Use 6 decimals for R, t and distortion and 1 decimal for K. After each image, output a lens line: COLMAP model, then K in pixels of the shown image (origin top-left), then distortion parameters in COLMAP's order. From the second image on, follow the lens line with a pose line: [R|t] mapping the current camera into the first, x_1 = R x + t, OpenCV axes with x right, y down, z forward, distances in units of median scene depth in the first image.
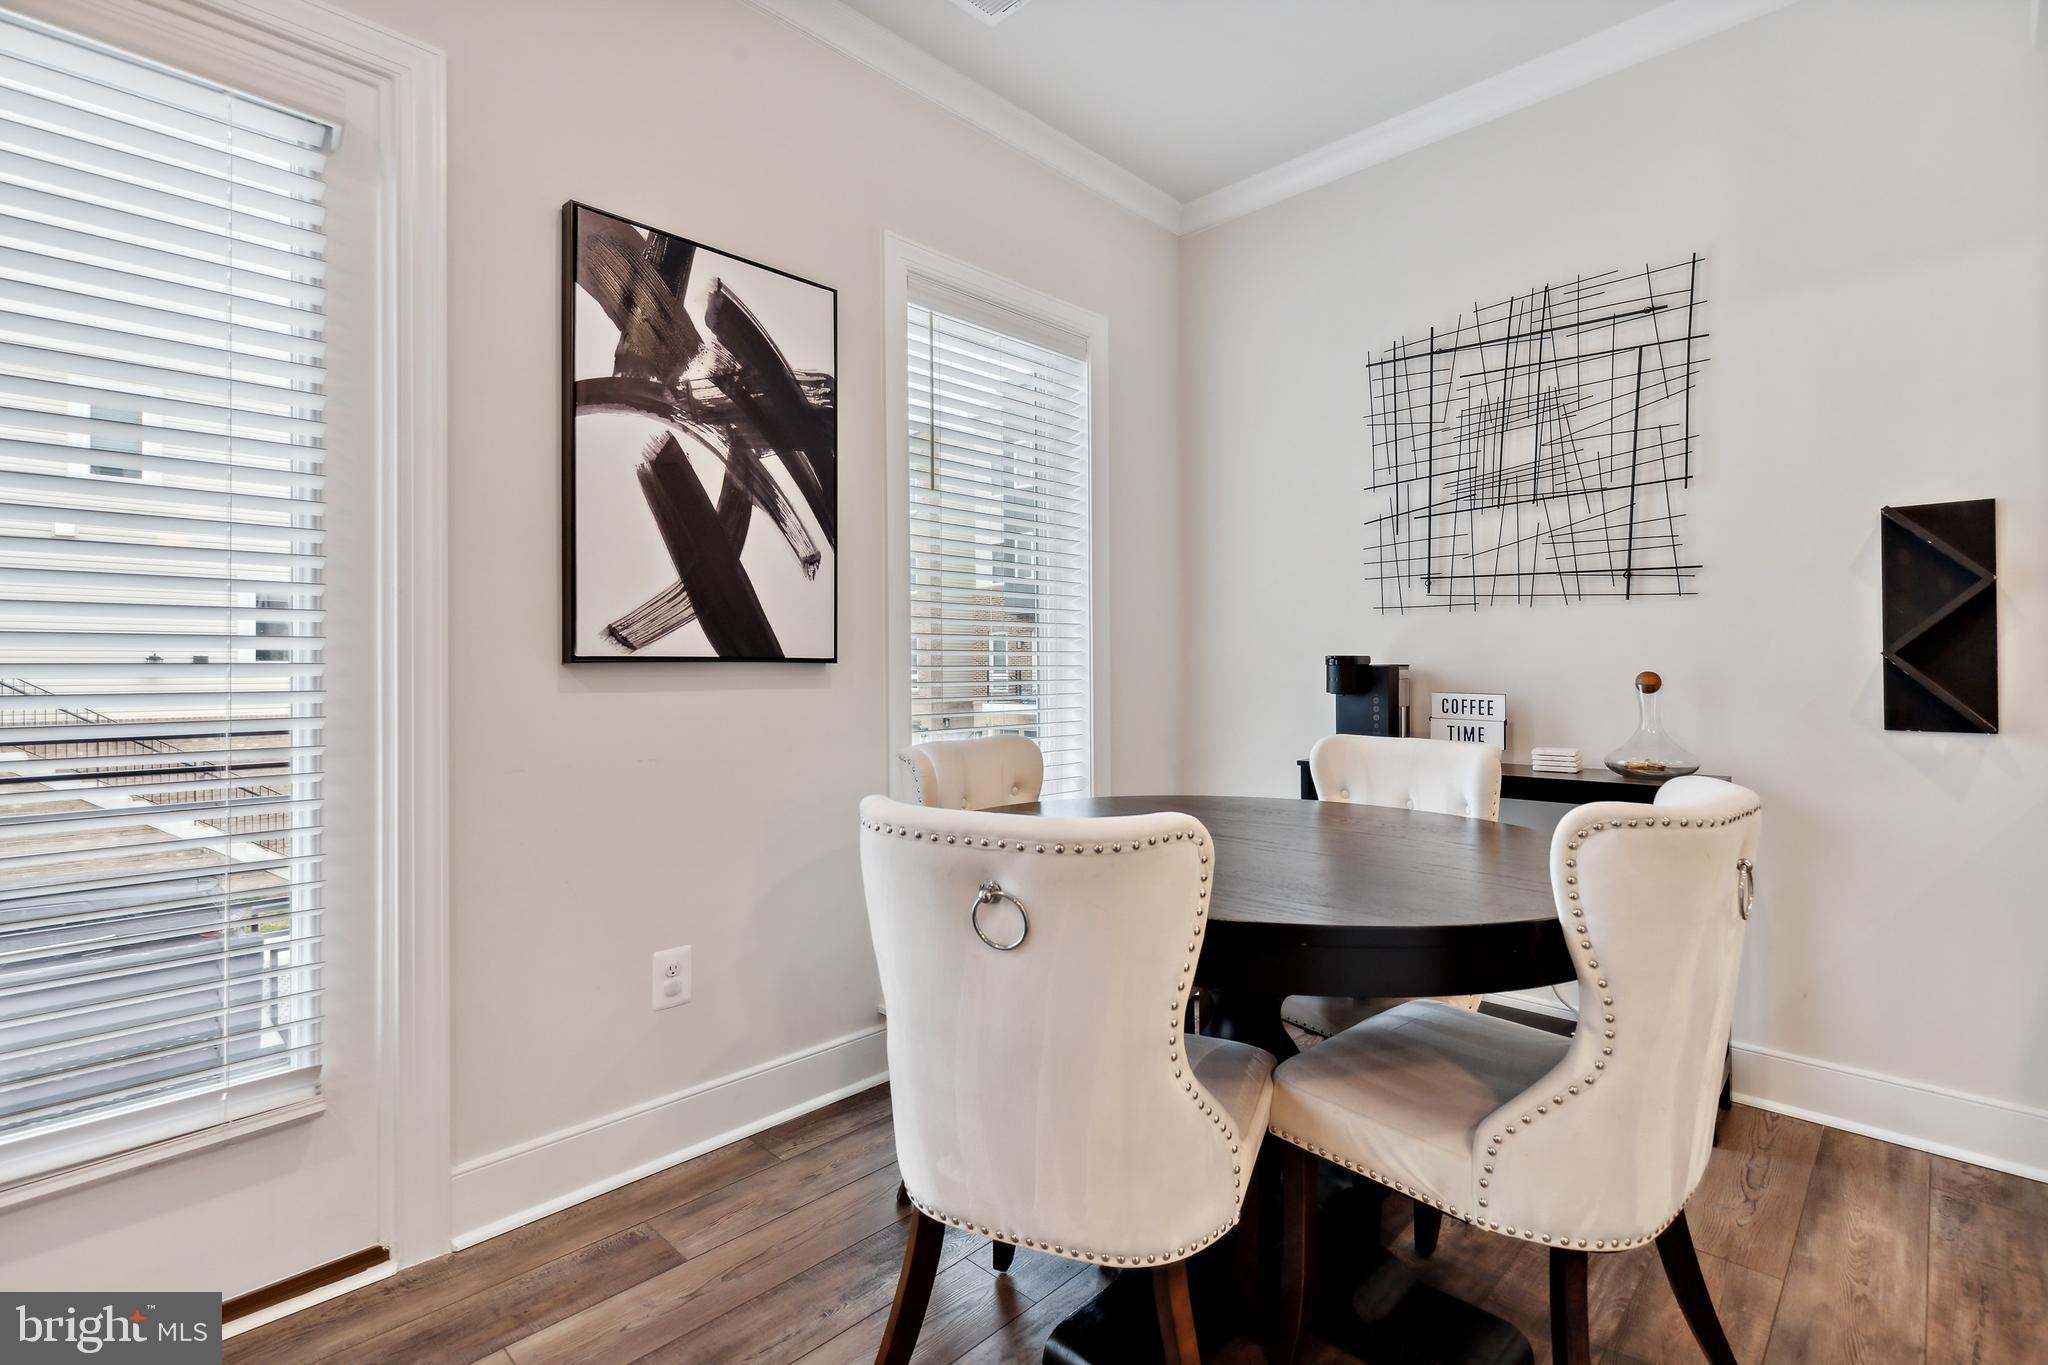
lens RADIAL K [[936.4, 0, 1026.3], [0, 936.4, 657.5], [0, 0, 1]] dist [0.000474, -0.000159]
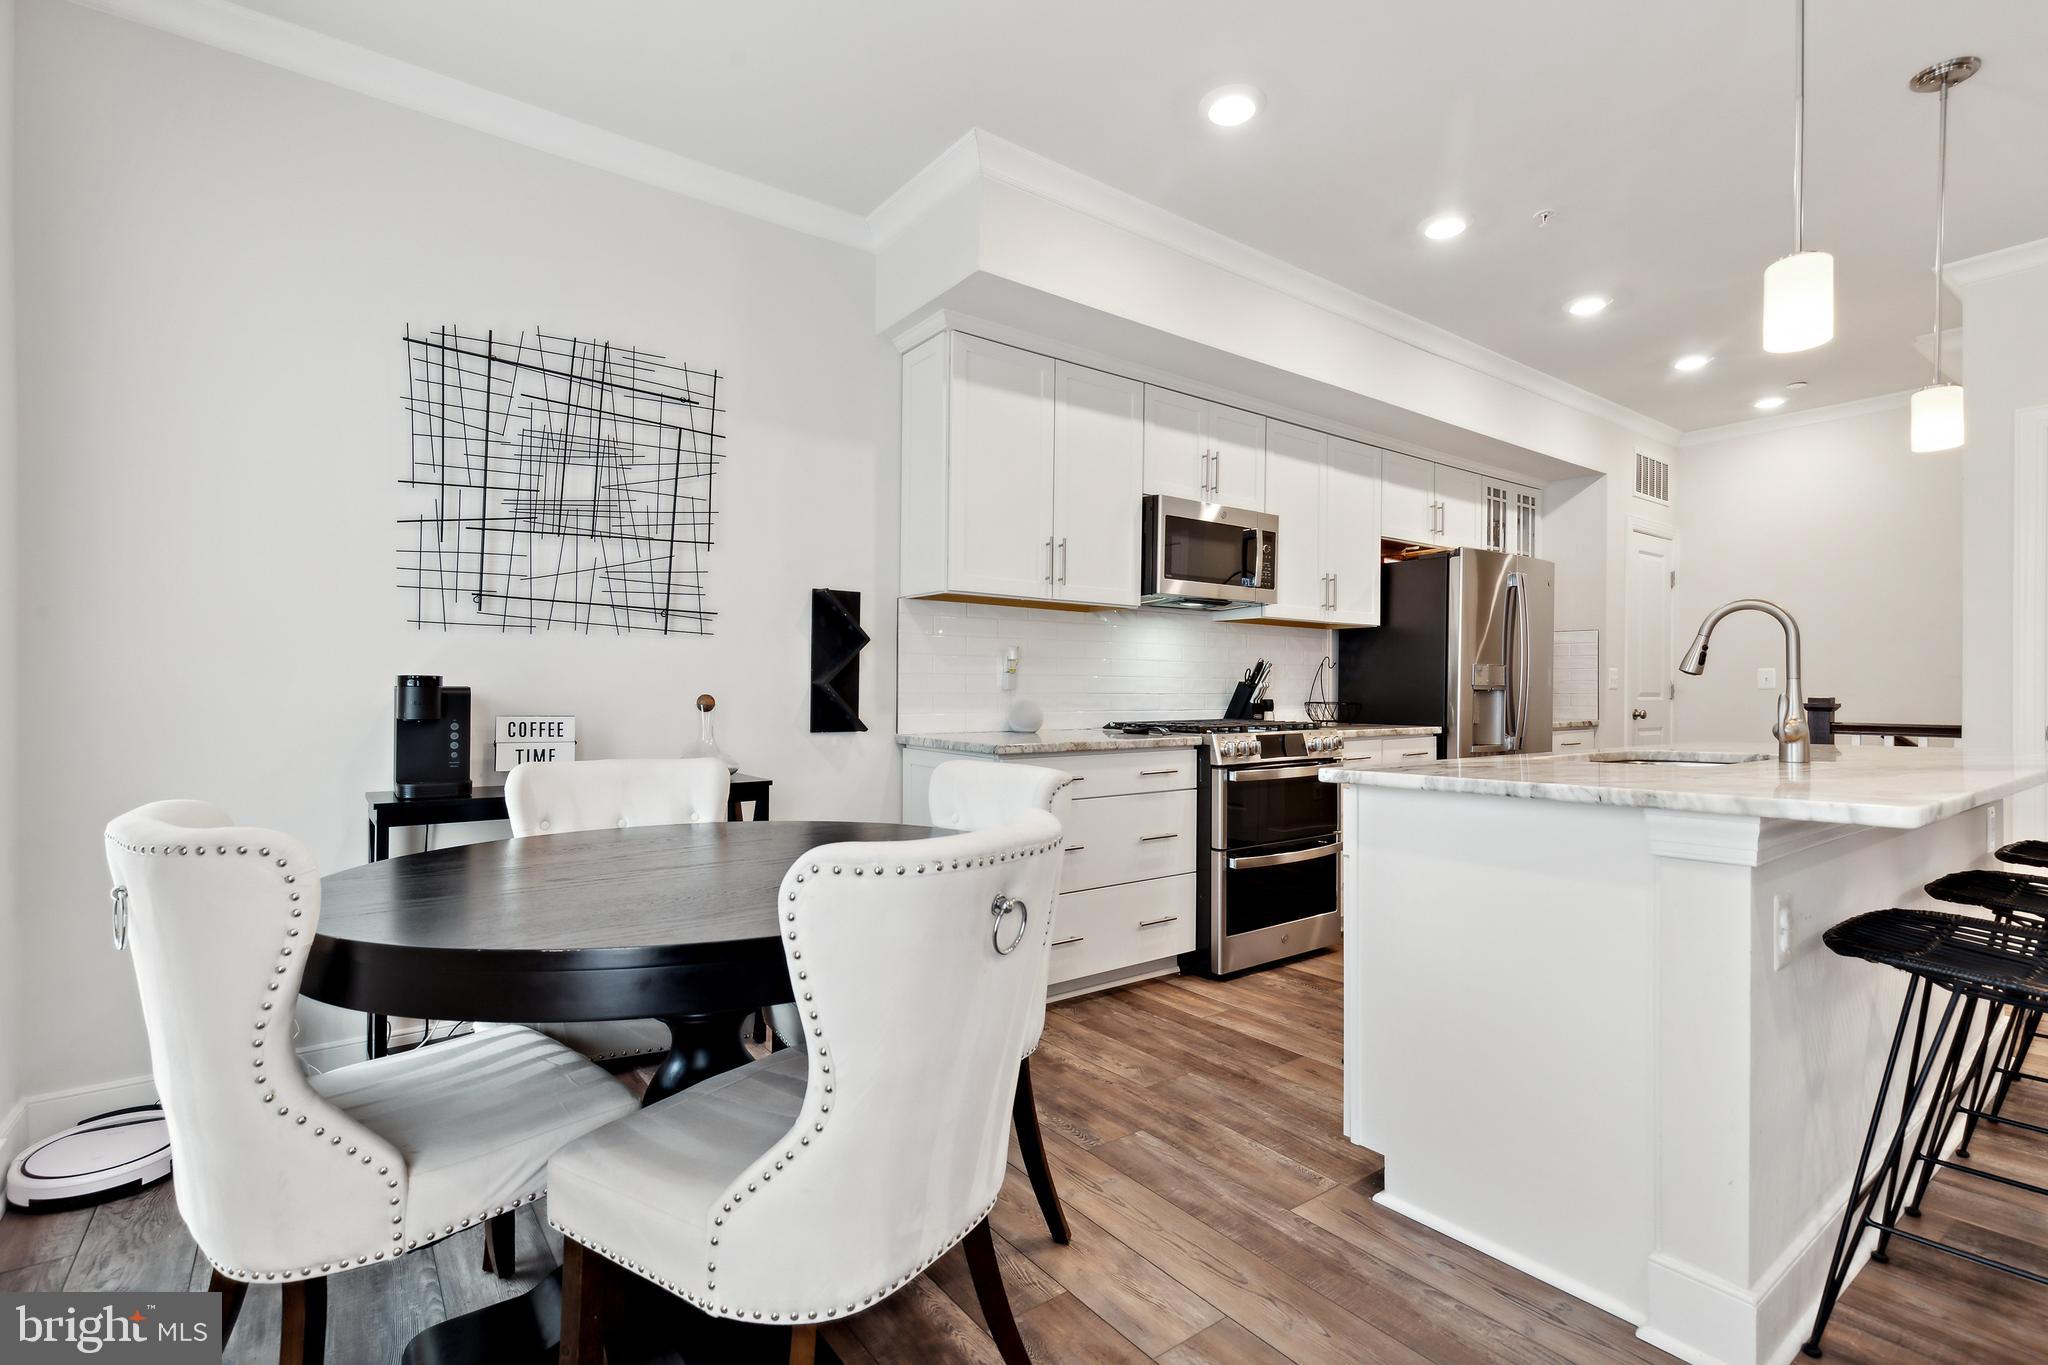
lens RADIAL K [[949.7, 0, 1037.5], [0, 949.7, 690.1], [0, 0, 1]] dist [0.002513, 0.000127]
pose [[0.148868, 0.005975, 0.988839, -0.482342], [-0.016286, 0.999861, -0.003589, 0.005940], [-0.988723, -0.015570, 0.148944, 0.339687]]
